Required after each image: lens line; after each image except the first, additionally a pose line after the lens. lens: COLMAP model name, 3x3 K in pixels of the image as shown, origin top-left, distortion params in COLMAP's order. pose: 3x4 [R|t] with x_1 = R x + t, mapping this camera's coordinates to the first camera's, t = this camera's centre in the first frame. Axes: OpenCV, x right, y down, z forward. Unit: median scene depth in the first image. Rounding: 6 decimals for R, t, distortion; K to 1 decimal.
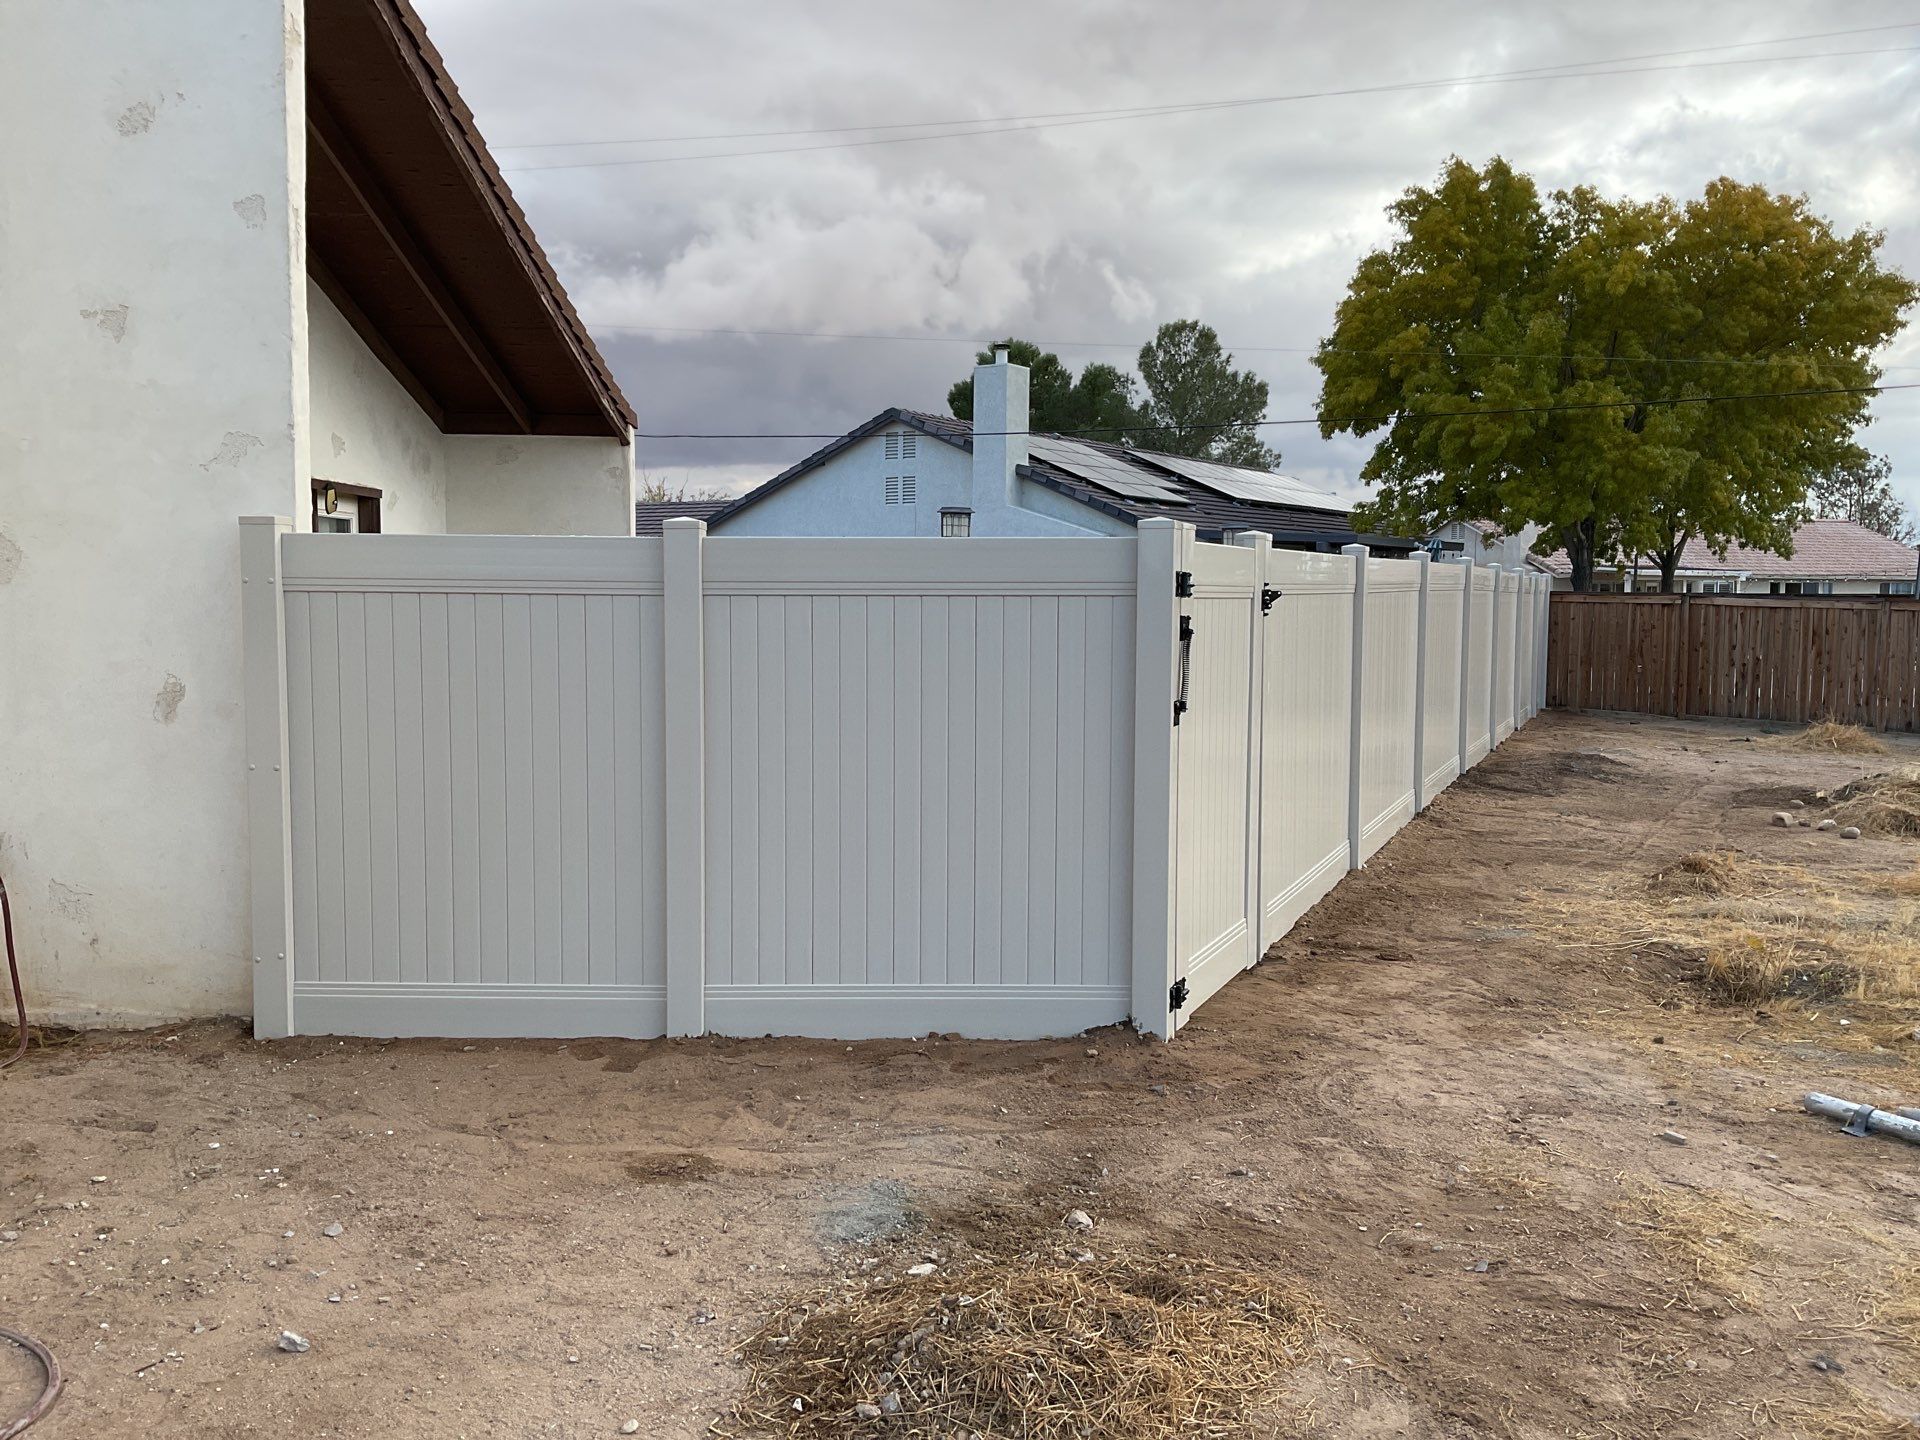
lens RADIAL K [[1524.8, 0, 955.1], [0, 1524.8, 731.9], [0, 0, 1]] dist [0.102222, -0.248173]
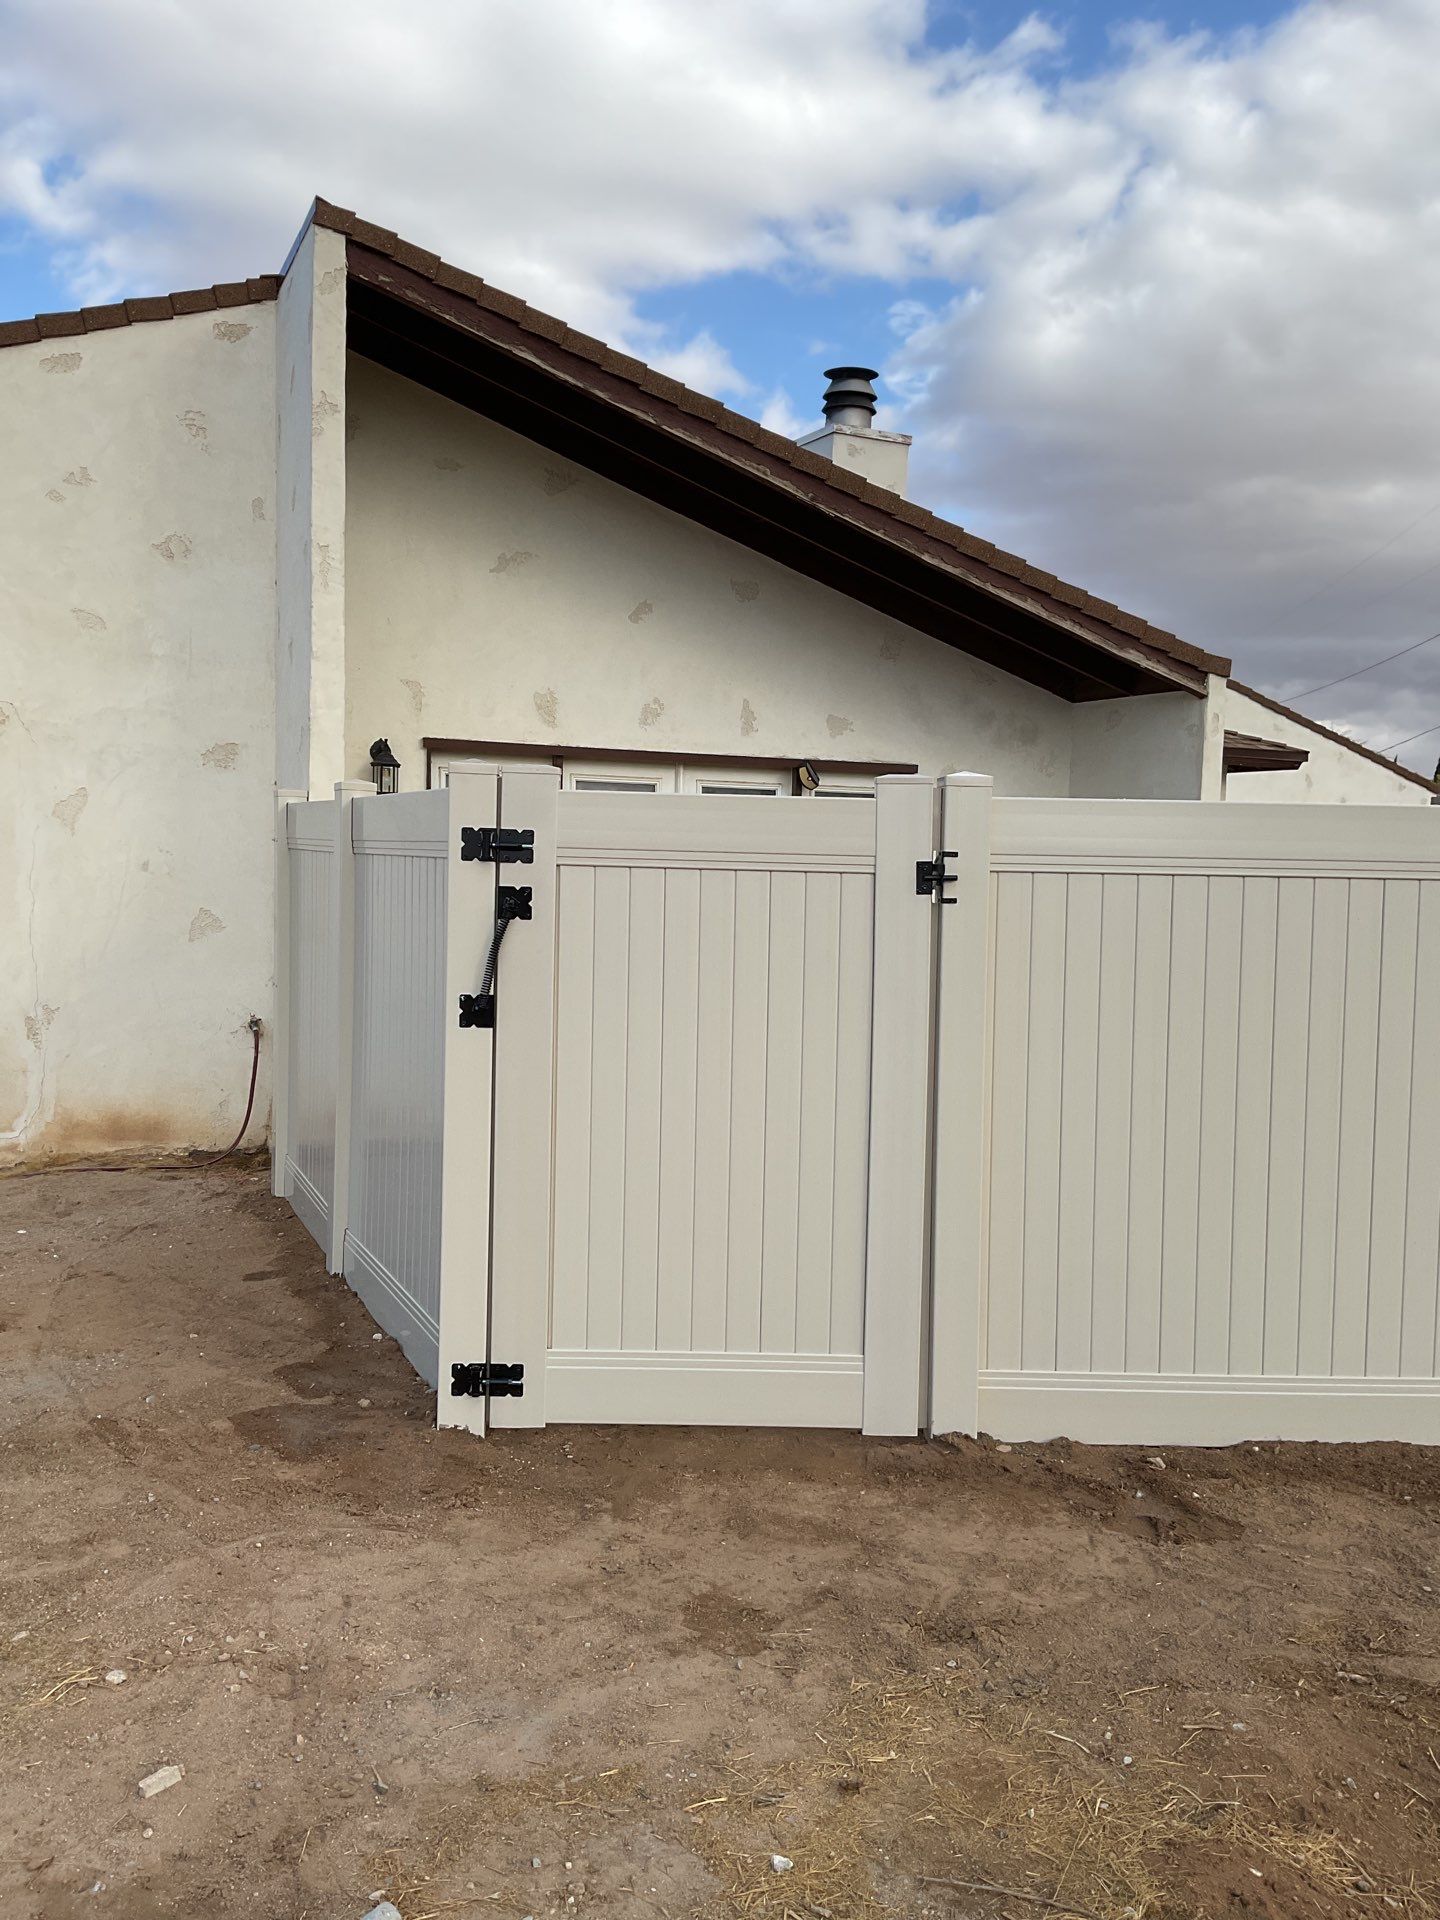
lens RADIAL K [[1565.4, 0, 678.6], [0, 1565.4, 960.1], [0, 0, 1]] dist [0.083076, -0.000345]
pose [[0.404953, 0.048143, -0.913069, 0.899747], [-0.088488, 0.995989, 0.013271, -0.055104], [0.910045, 0.075421, 0.407589, 0.759505]]
